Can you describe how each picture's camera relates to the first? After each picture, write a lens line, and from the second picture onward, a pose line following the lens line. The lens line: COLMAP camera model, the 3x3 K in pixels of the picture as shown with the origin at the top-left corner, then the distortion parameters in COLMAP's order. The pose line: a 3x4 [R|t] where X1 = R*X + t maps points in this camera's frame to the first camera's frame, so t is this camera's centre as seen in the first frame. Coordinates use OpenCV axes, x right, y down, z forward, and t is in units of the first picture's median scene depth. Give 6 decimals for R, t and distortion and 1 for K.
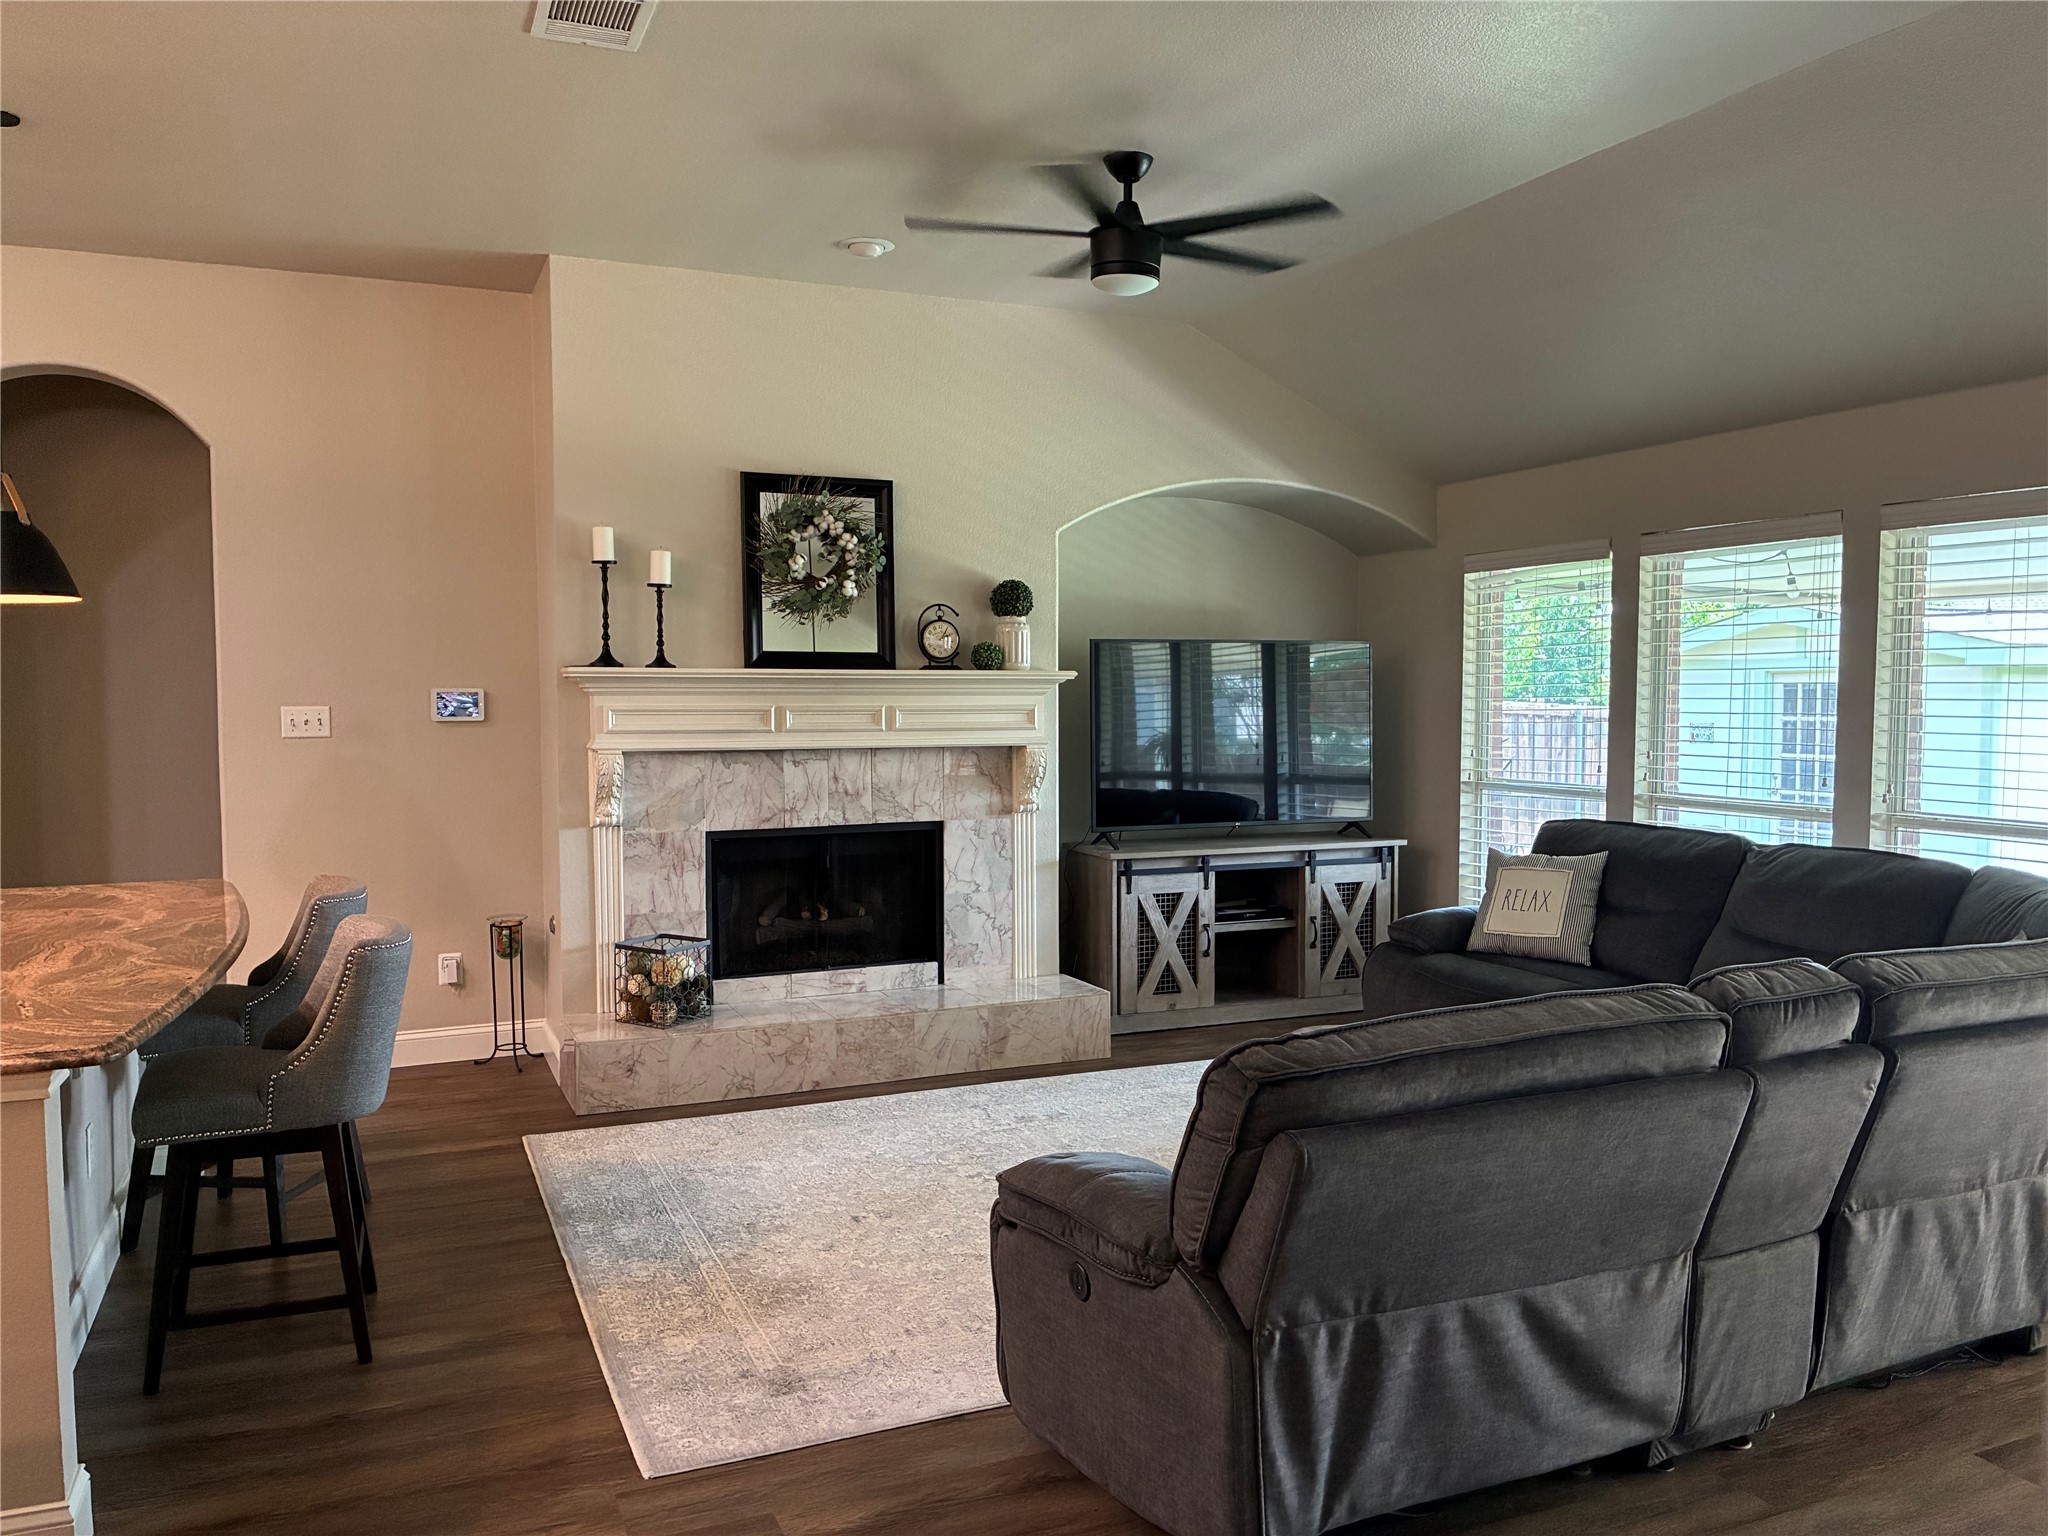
lens RADIAL K [[1548.8, 0, 1018.4], [0, 1548.8, 772.9], [0, 0, 1]] dist [0.028033, -0.041452]
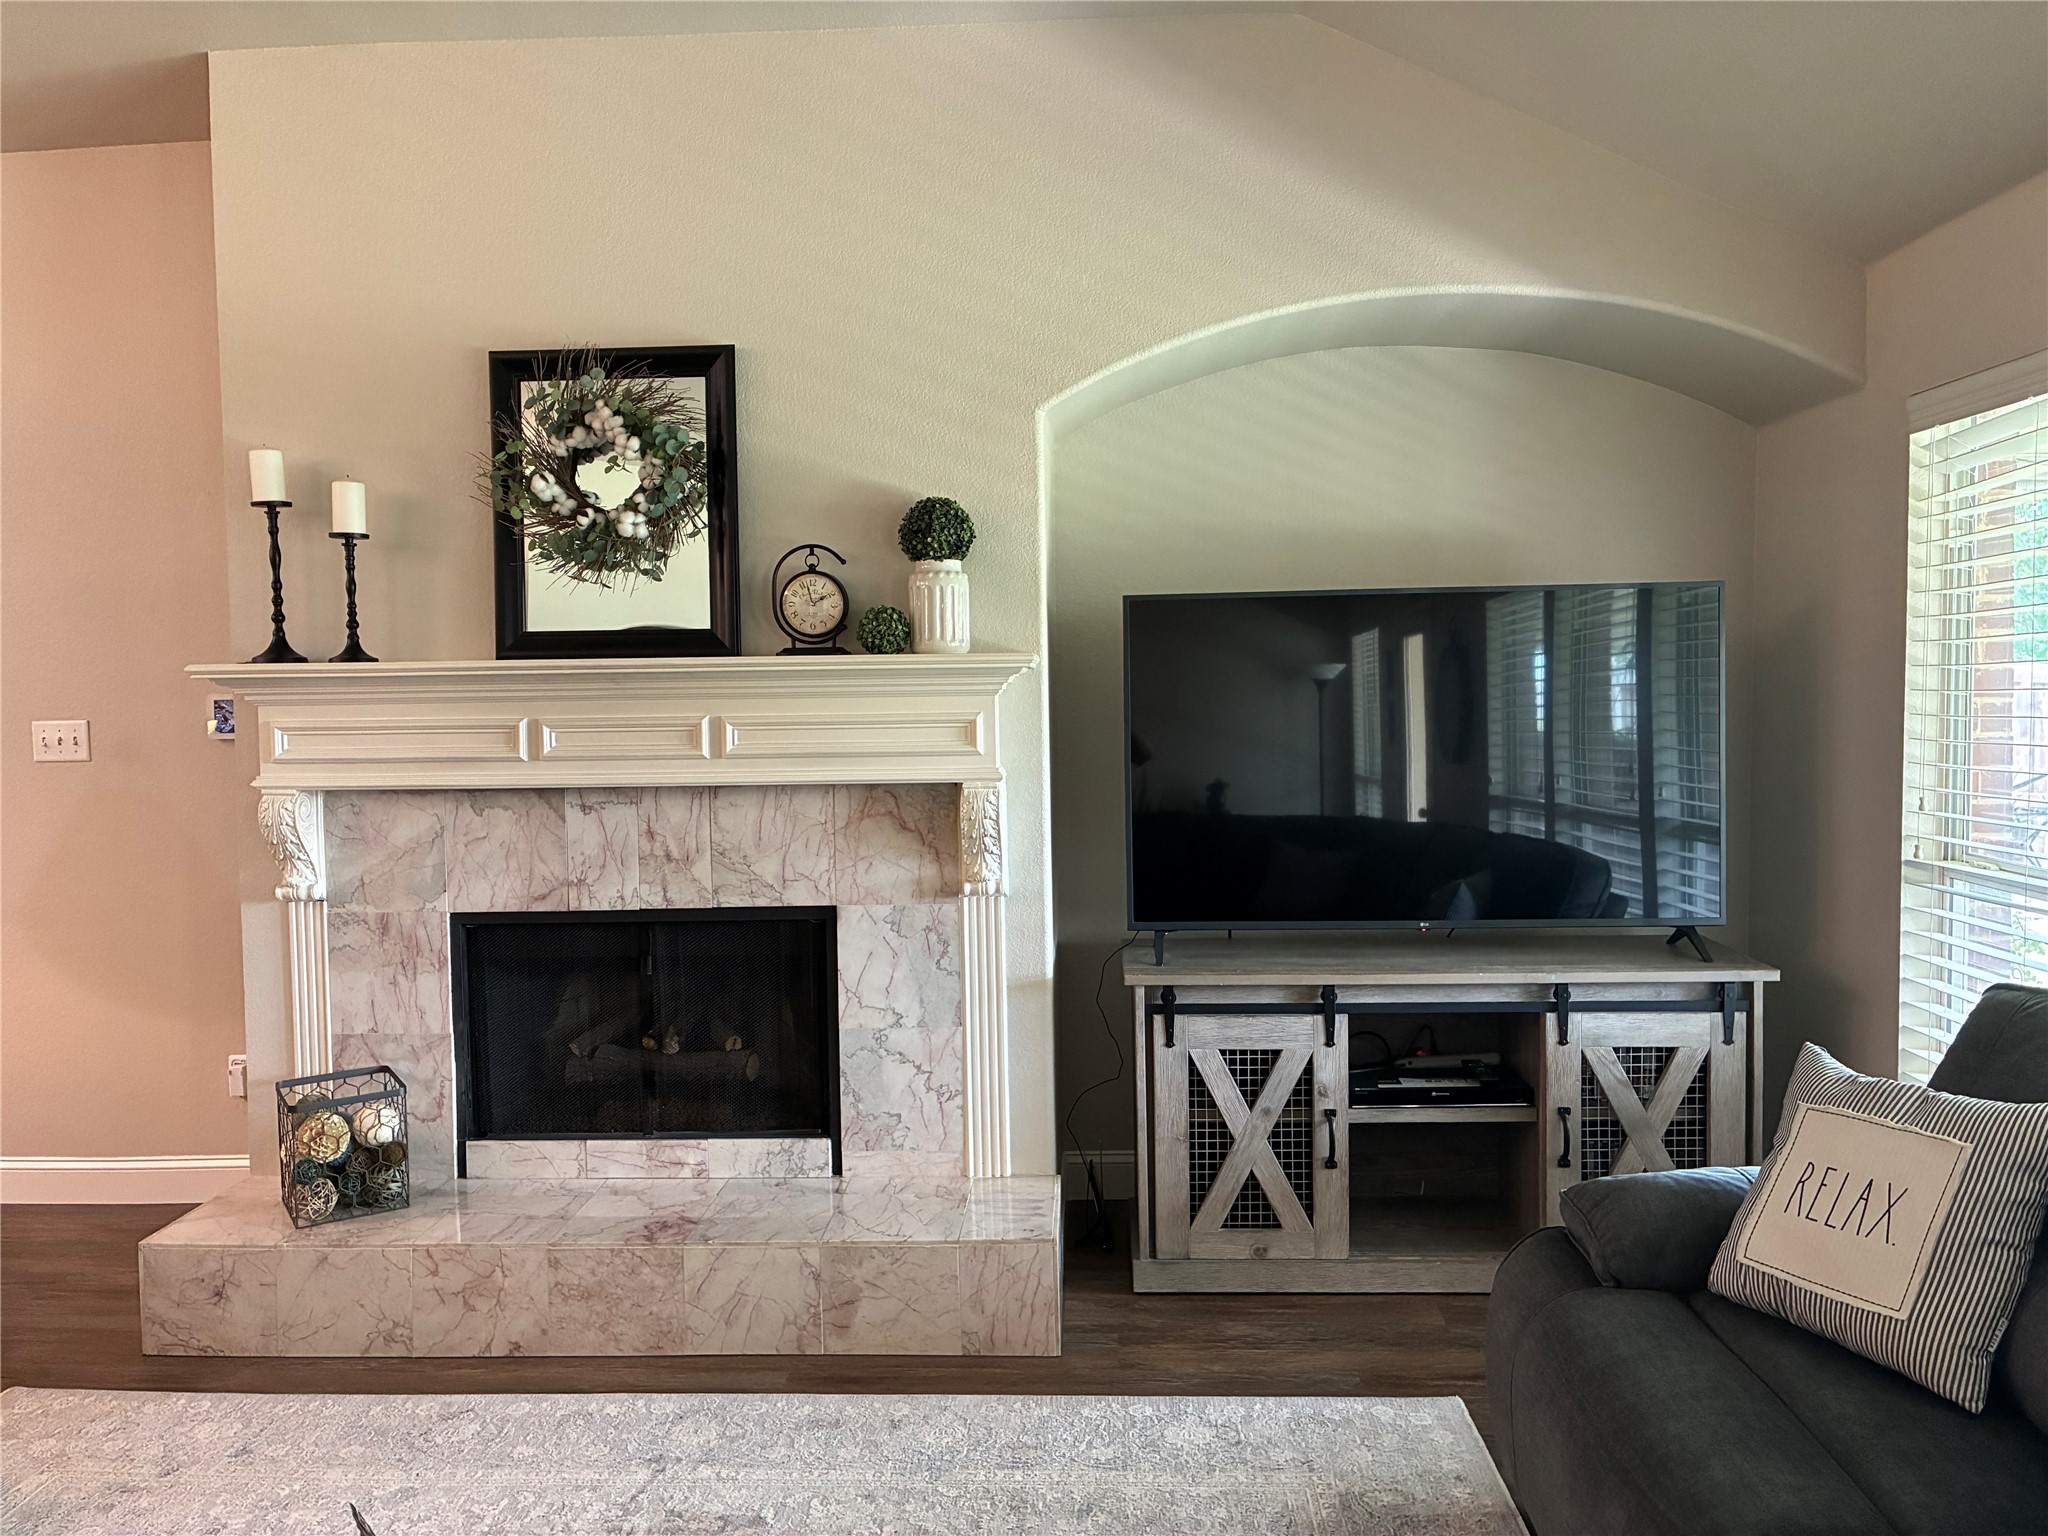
lens RADIAL K [[1548.8, 0, 1029.2], [0, 1548.8, 757.4], [0, 0, 1]] dist [0.028033, -0.041452]
pose [[0.898416, 0.008682, -0.439060, 0.292733], [-0.007960, 0.999962, 0.003485, -0.030541], [0.439074, 0.000364, 0.898451, 0.507876]]
